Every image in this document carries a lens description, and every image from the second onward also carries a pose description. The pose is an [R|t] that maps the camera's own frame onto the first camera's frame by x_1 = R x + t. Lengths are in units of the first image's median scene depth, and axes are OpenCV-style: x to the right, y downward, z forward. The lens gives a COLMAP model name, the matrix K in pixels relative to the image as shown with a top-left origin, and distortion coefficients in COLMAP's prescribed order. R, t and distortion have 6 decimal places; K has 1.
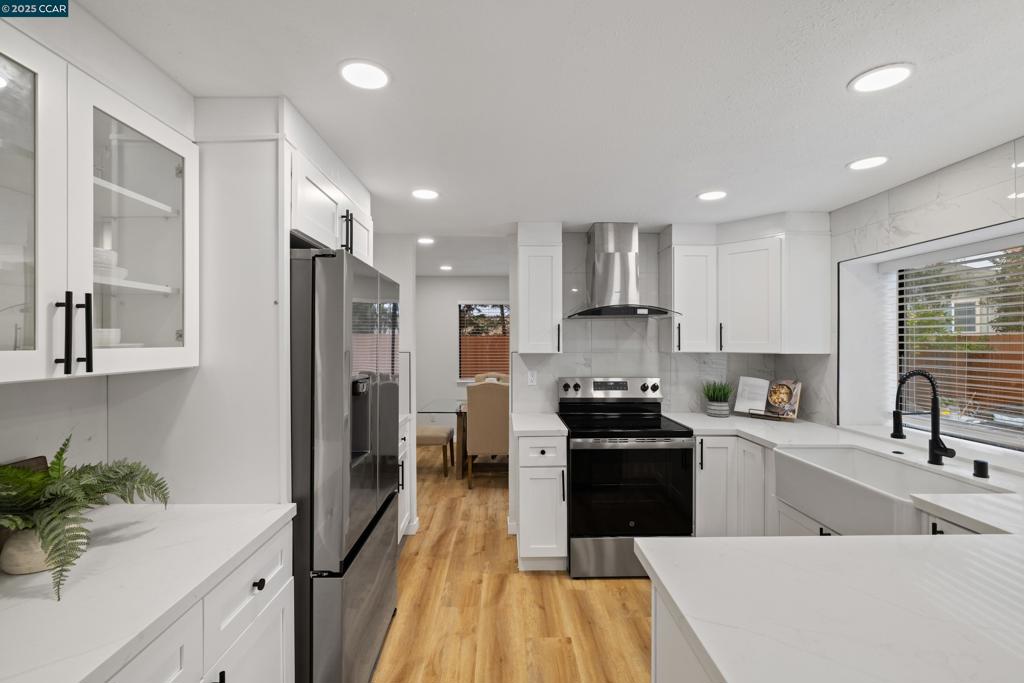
lens RADIAL K [[451.6, 0, 509.8], [0, 451.6, 341.3], [0, 0, 1]] dist [-0.001717, 0.000160]
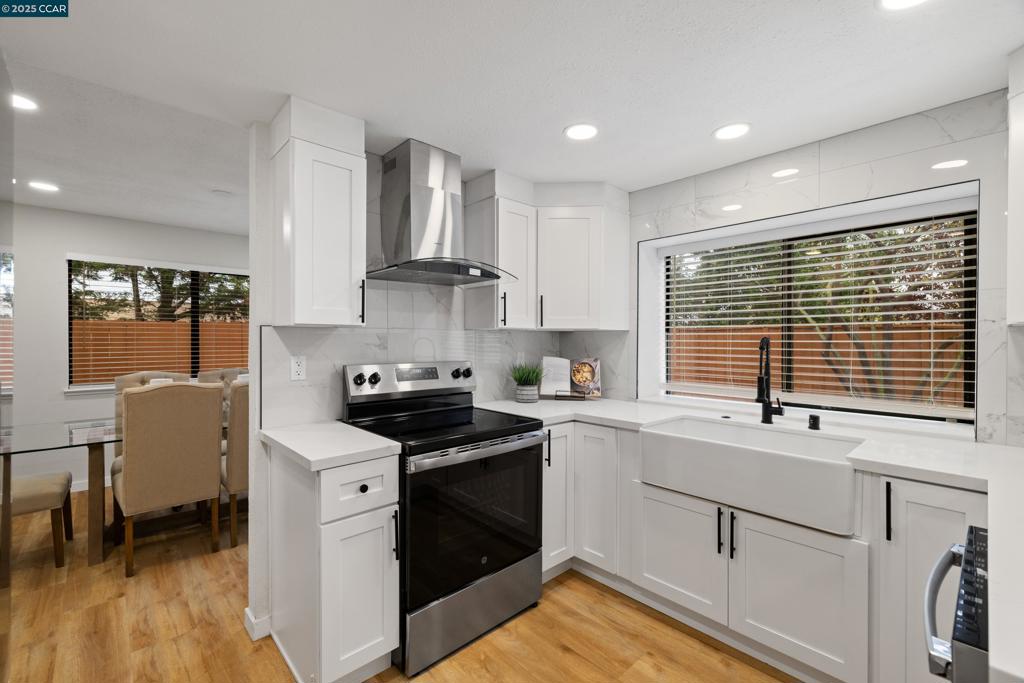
lens RADIAL K [[440.8, 0, 512.0], [0, 440.8, 341.5], [0, 0, 1]] dist [0.002051, 0.000400]
pose [[0.741267, -0.000900, 0.671209, -0.152773], [-0.003261, 0.999982, 0.004942, 0.045993], [-0.671202, -0.005852, 0.741252, 0.404000]]
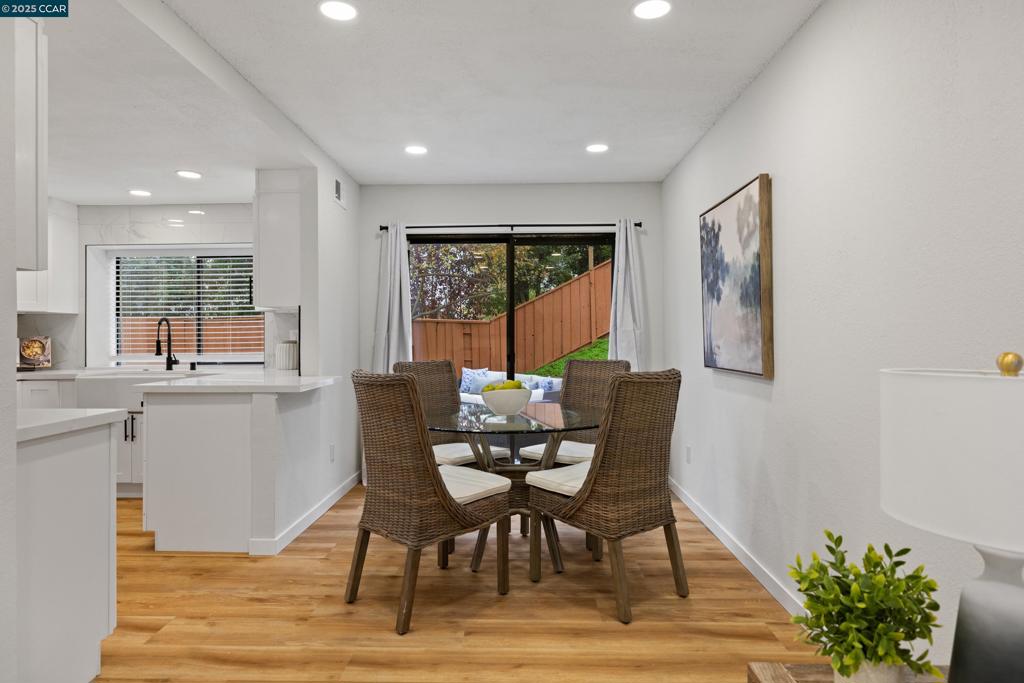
lens RADIAL K [[585.5, 0, 512.0], [0, 585.5, 341.5], [0, 0, 1]] dist [-0.005845, -0.002393]
pose [[0.034591, -0.004931, 0.999389, -0.875426], [0.006176, 0.999970, 0.004720, 0.100956], [-0.999382, 0.006009, 0.034620, -0.295412]]
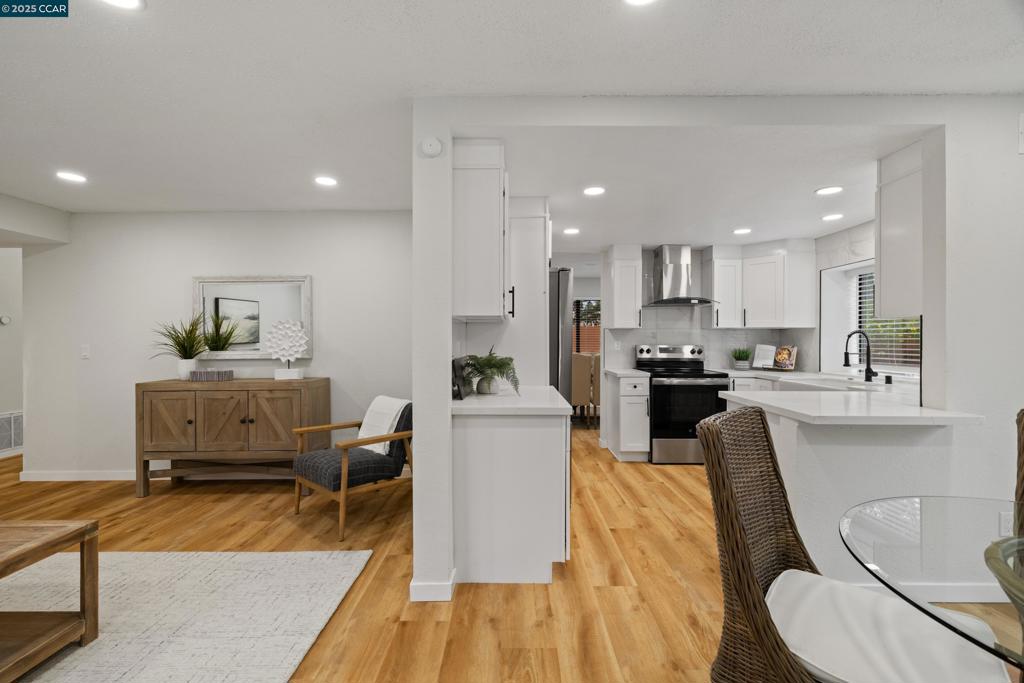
lens RADIAL K [[434.3, 0, 508.9], [0, 434.3, 339.8], [0, 0, 1]] dist [0.001818, -0.000381]
pose [[0.999652, 0.003302, -0.026159, -0.310744], [-0.003266, 0.999994, 0.001402, 0.067796], [0.026163, -0.001316, 0.999657, -0.528563]]
